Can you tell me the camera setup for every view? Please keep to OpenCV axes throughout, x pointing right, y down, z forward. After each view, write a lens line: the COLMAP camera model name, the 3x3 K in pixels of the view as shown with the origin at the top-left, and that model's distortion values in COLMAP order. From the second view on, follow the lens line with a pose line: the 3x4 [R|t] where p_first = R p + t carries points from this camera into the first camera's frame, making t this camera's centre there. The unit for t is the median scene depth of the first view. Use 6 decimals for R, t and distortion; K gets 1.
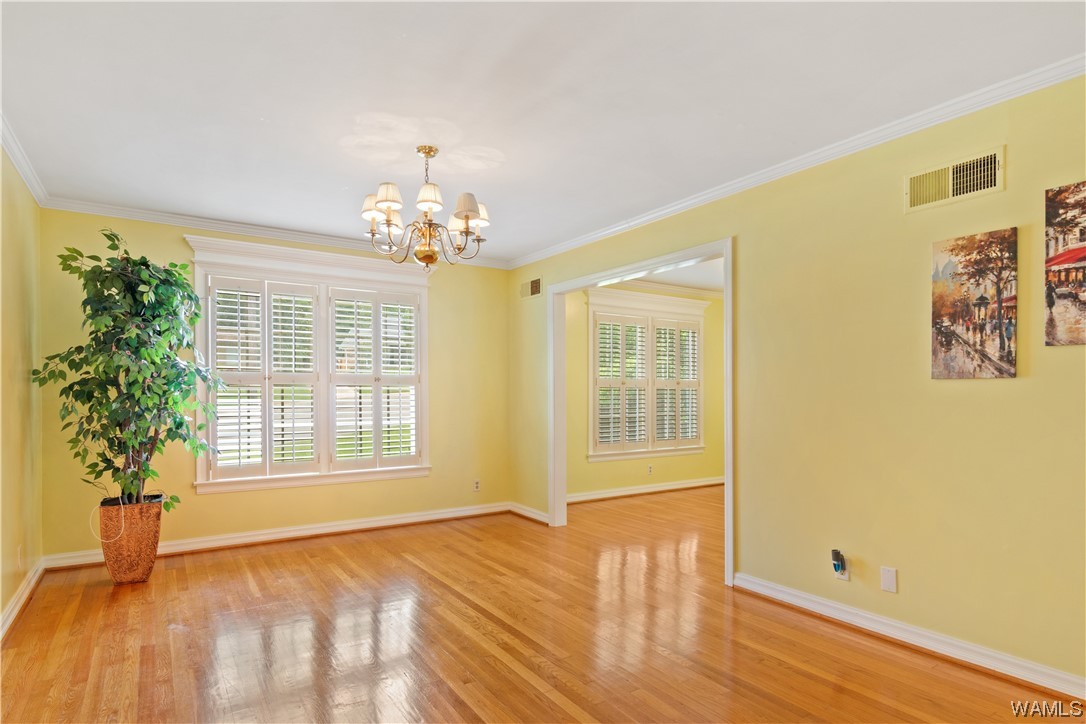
lens RADIAL K [[597.9, 0, 552.2], [0, 597.9, 393.4], [0, 0, 1]] dist [0.008702, -0.004108]
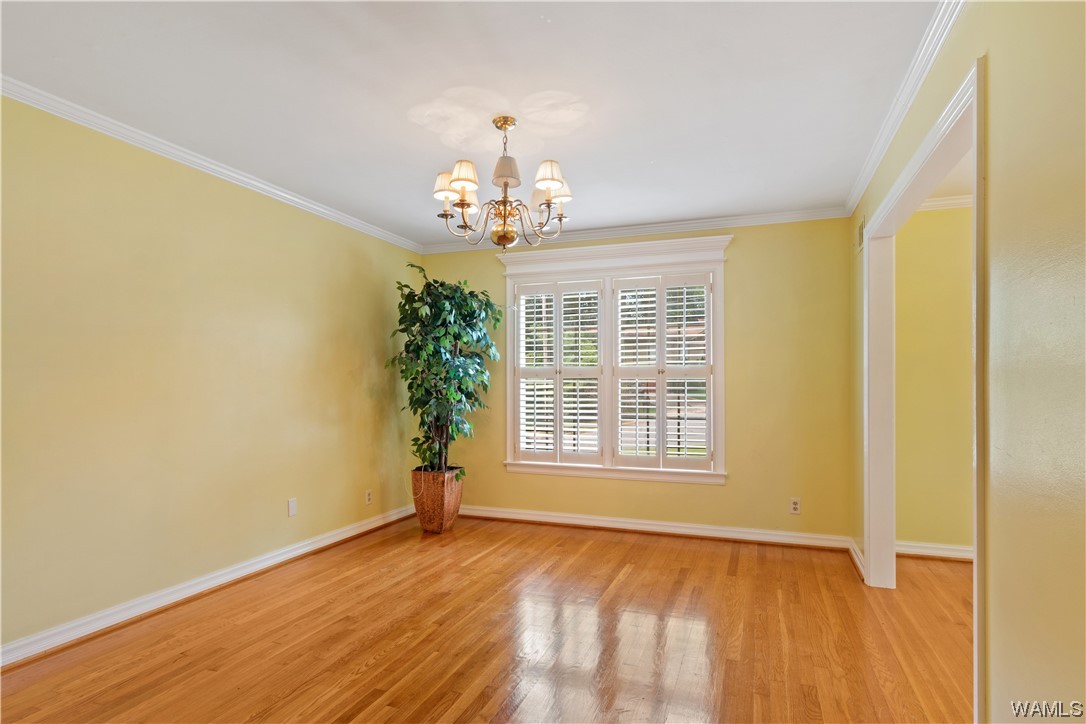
lens RADIAL K [[597.9, 0, 528.5], [0, 597.9, 382.5], [0, 0, 1]] dist [0.008702, -0.004108]
pose [[0.578553, -0.003725, -0.815637, 0.488464], [-0.002061, 0.999980, -0.006029, -0.000380], [0.815642, 0.005169, 0.578533, 0.435810]]
